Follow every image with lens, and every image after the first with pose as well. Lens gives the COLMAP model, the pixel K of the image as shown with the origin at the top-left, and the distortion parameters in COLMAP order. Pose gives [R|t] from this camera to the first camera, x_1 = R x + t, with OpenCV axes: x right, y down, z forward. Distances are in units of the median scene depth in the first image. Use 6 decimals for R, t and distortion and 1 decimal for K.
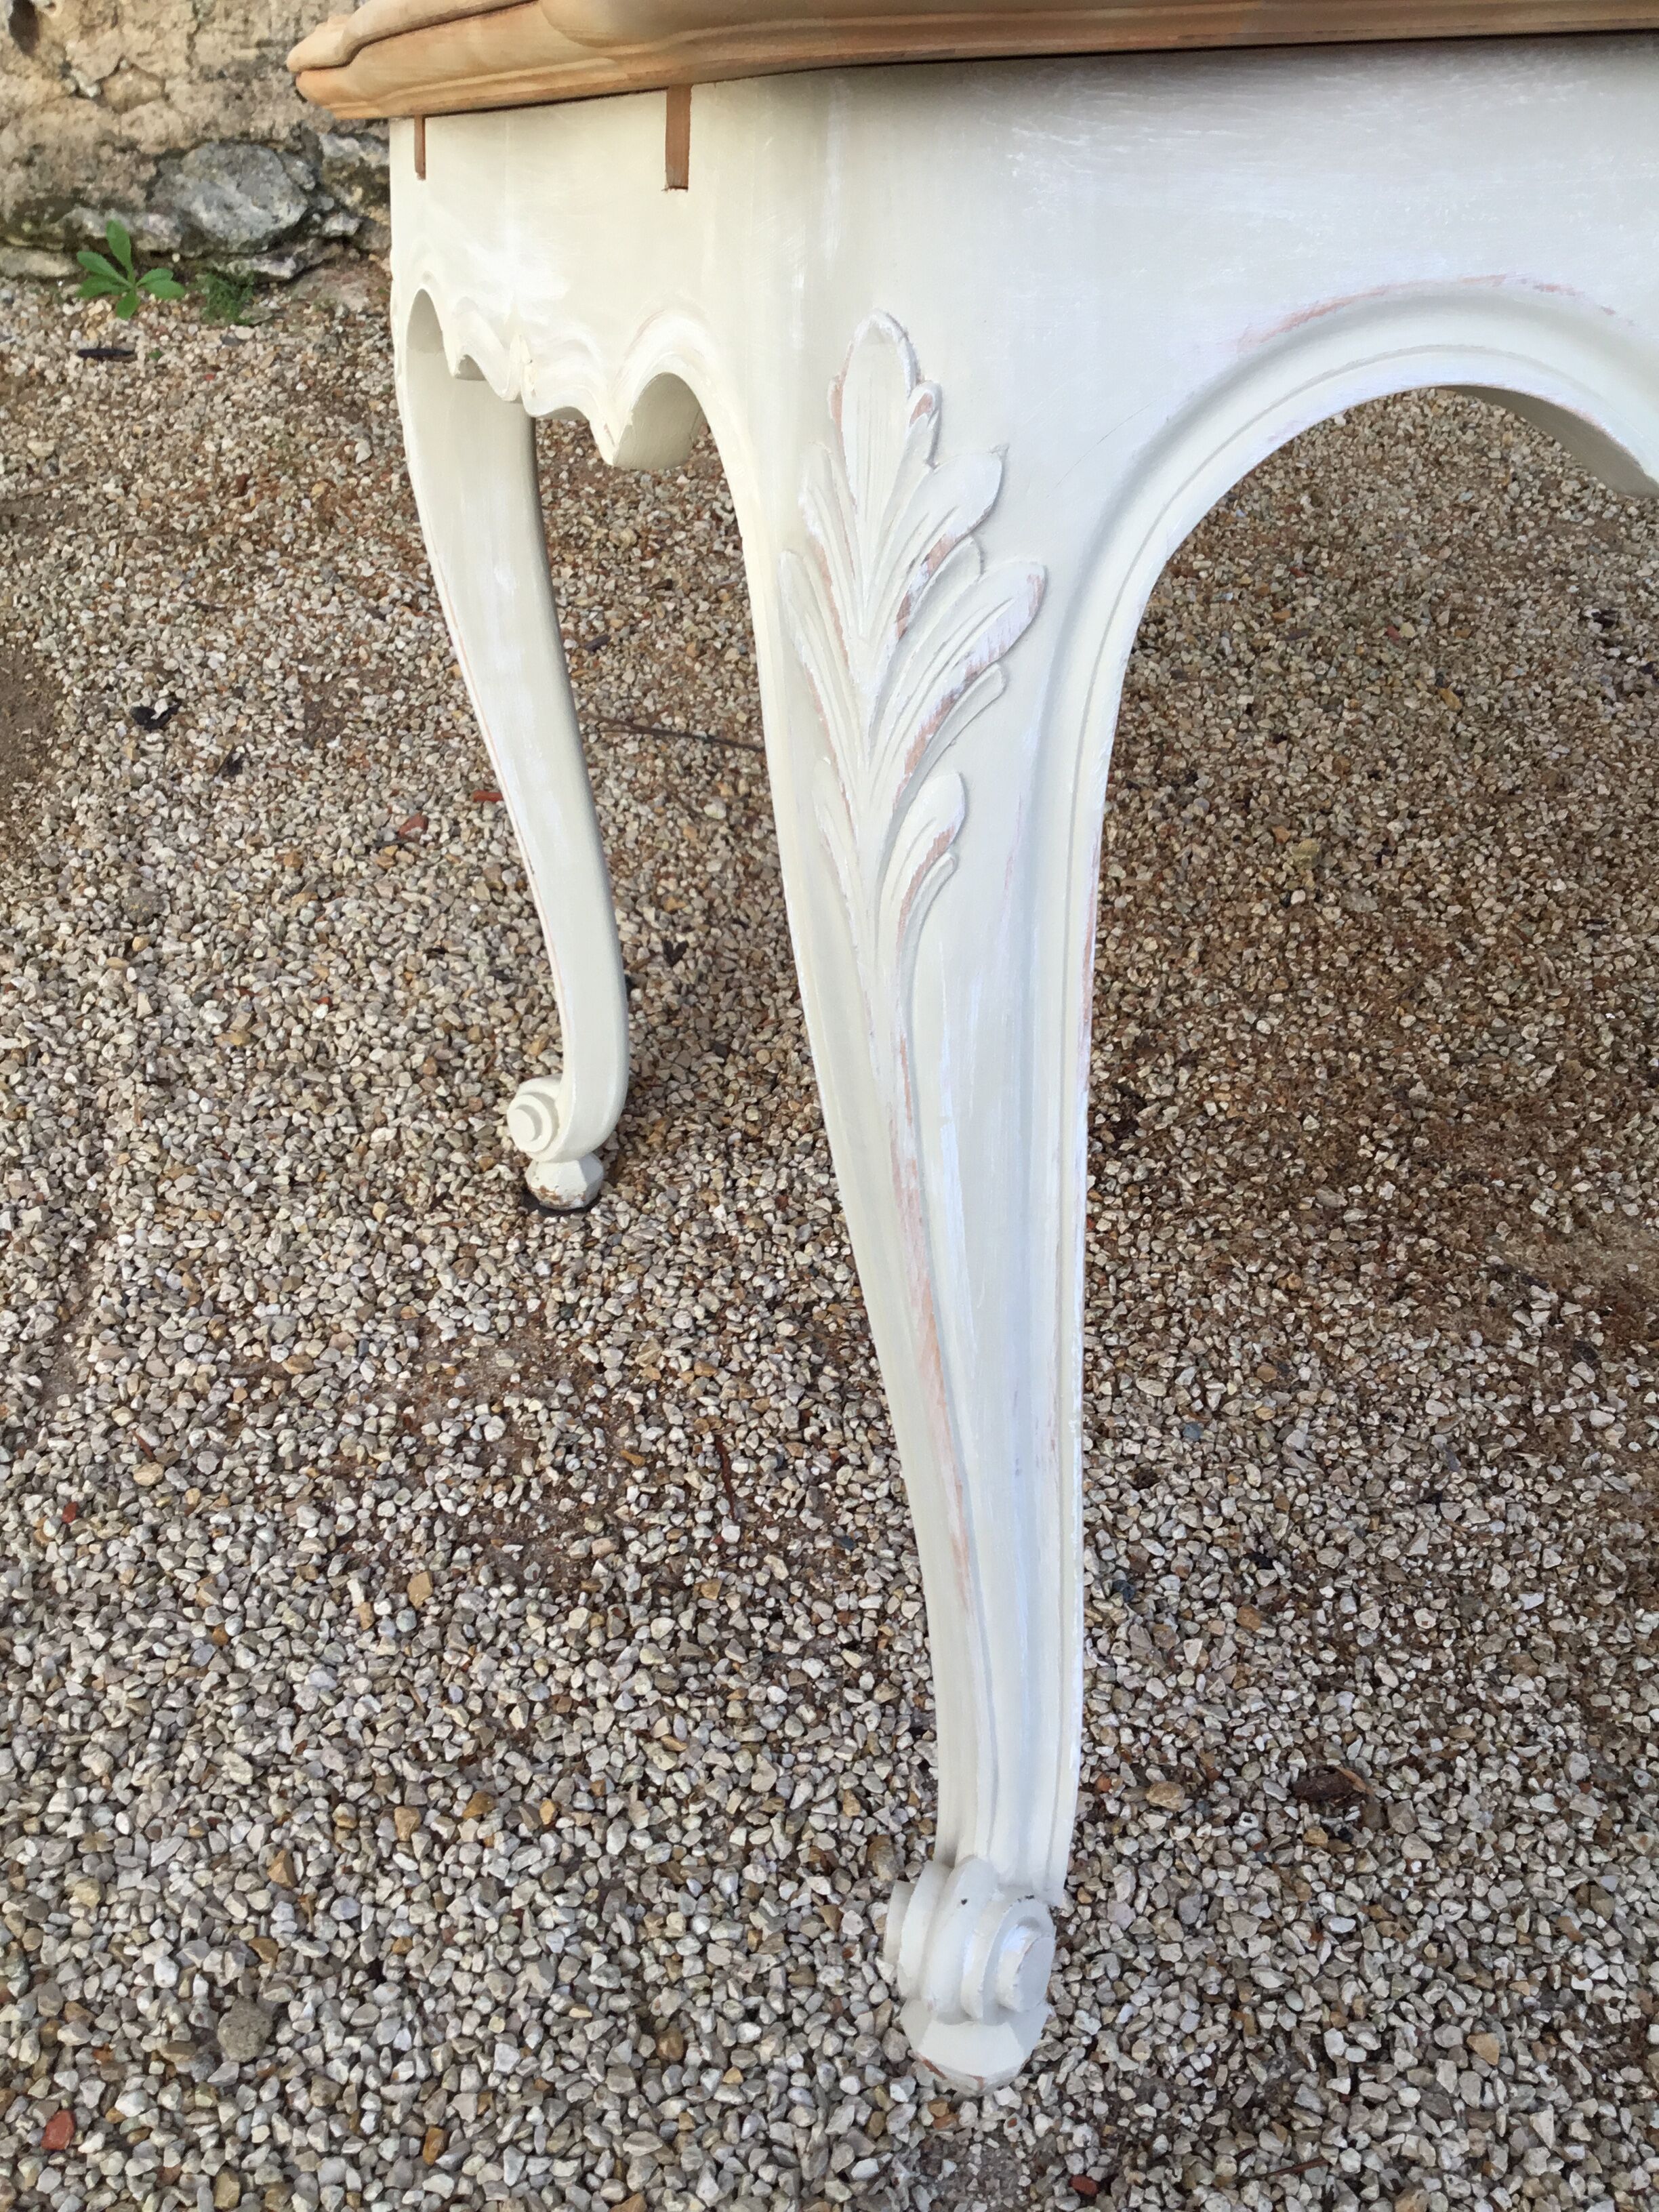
lens RADIAL K [[1934.4, 0, 838.3], [0, 1934.4, 1088.6], [0, 0, 1]] dist [0.111437, -0.203162]
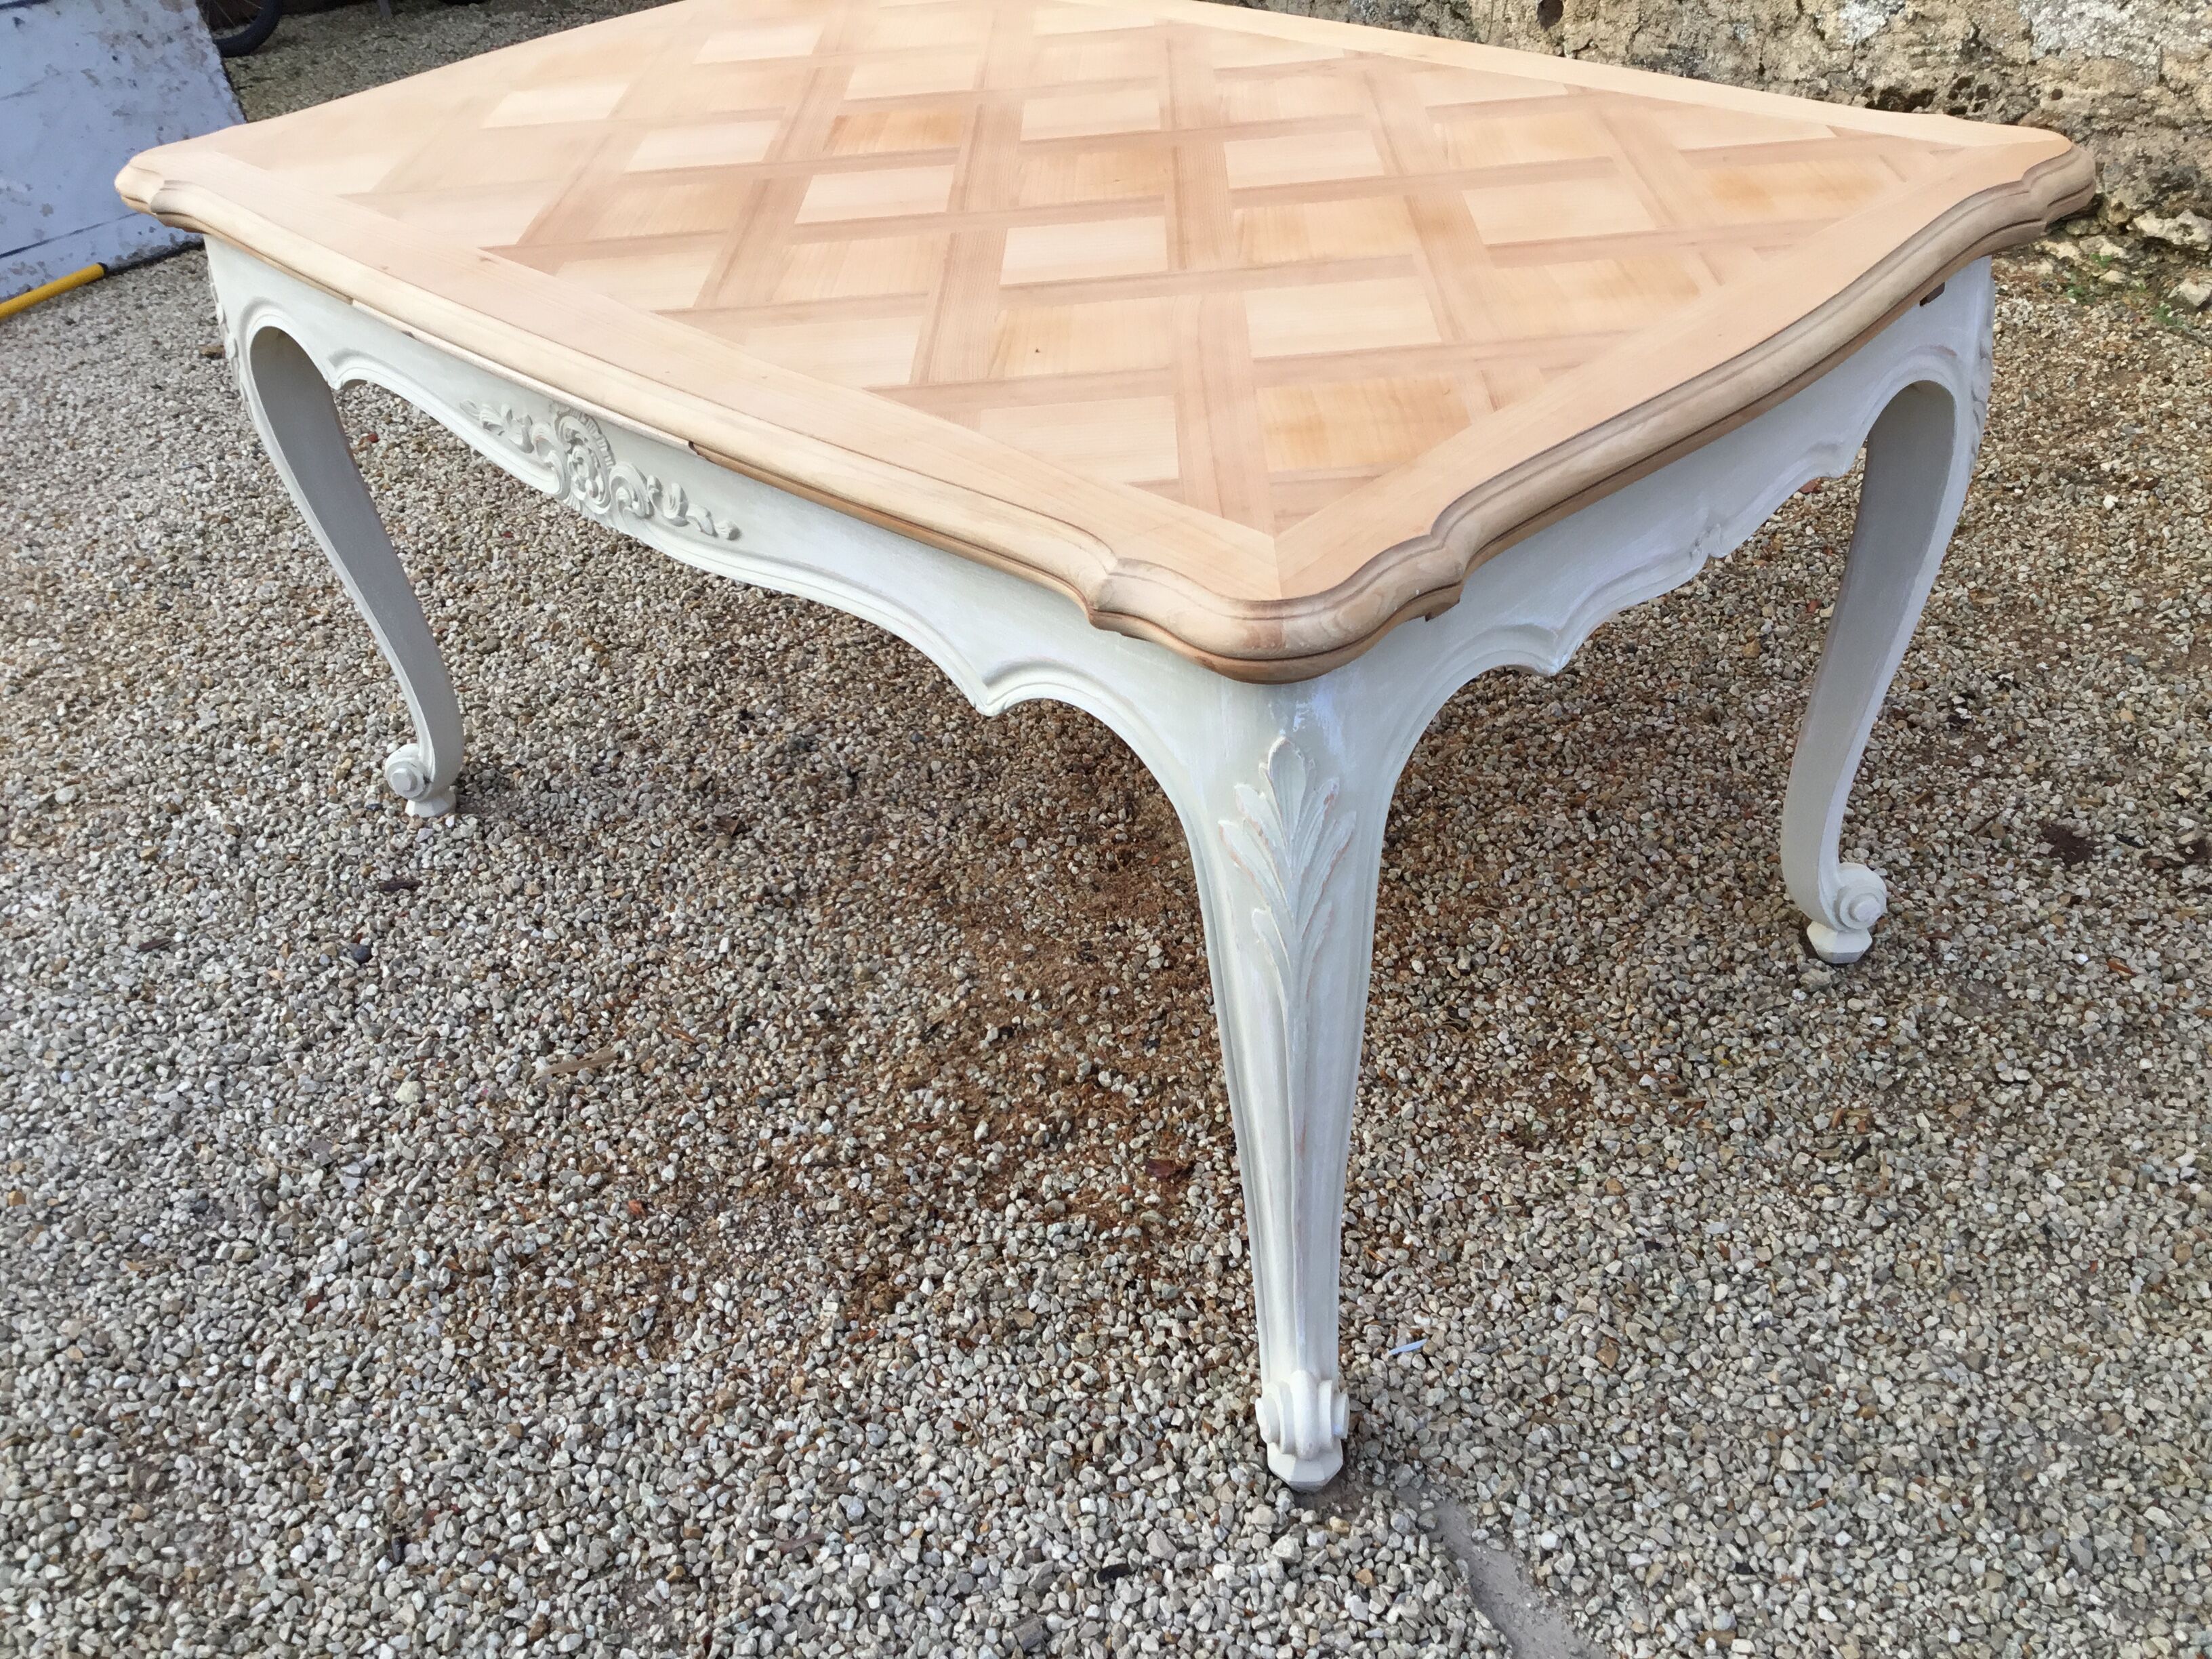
lens RADIAL K [[1934.4, 0, 1109.9], [0, 1934.4, 814.7], [0, 0, 1]] dist [0.111437, -0.203162]
pose [[0.443878, 0.441344, -0.779864, 1.700466], [-0.545372, 0.823608, 0.155688, -0.139560], [0.711014, 0.356210, 0.606278, 0.083692]]
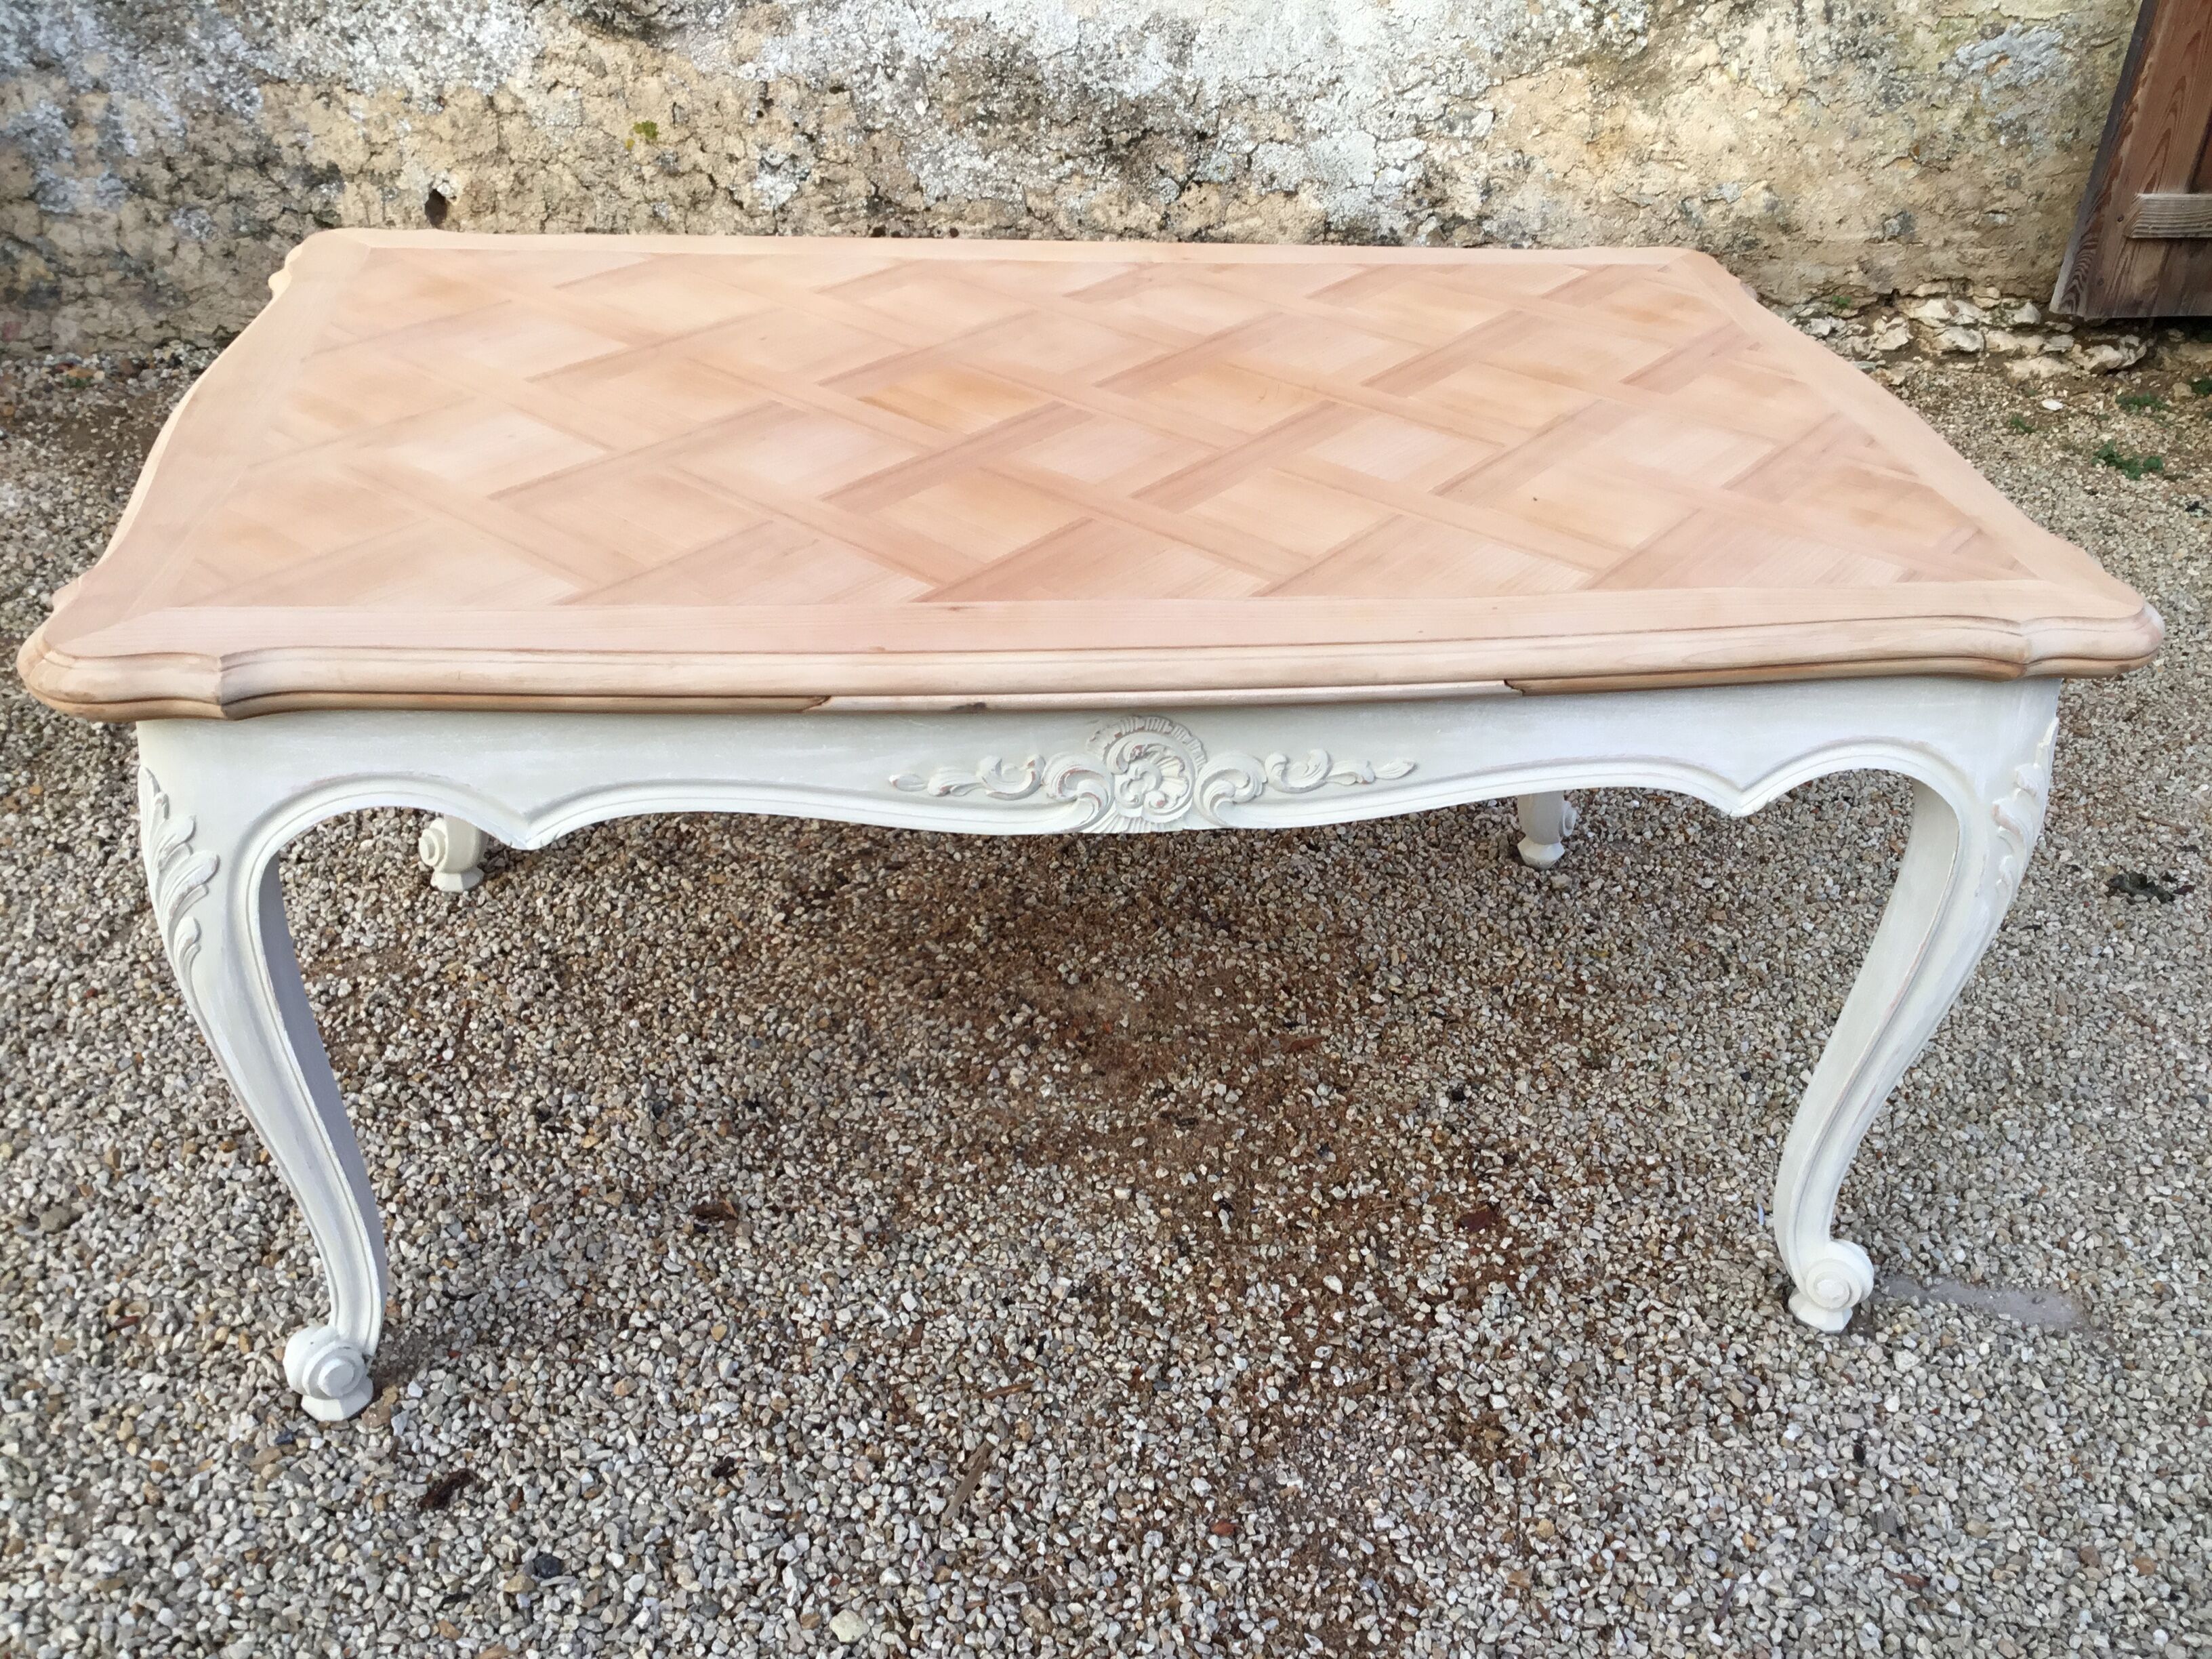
lens RADIAL K [[1934.4, 0, 1106.8], [0, 1934.4, 817.8], [0, 0, 1]] dist [0.111437, -0.203162]
pose [[0.981882, 0.102853, -0.159149, 0.717251], [-0.134225, 0.970351, -0.201003, 0.285005], [0.133757, 0.218724, 0.966576, -0.555992]]
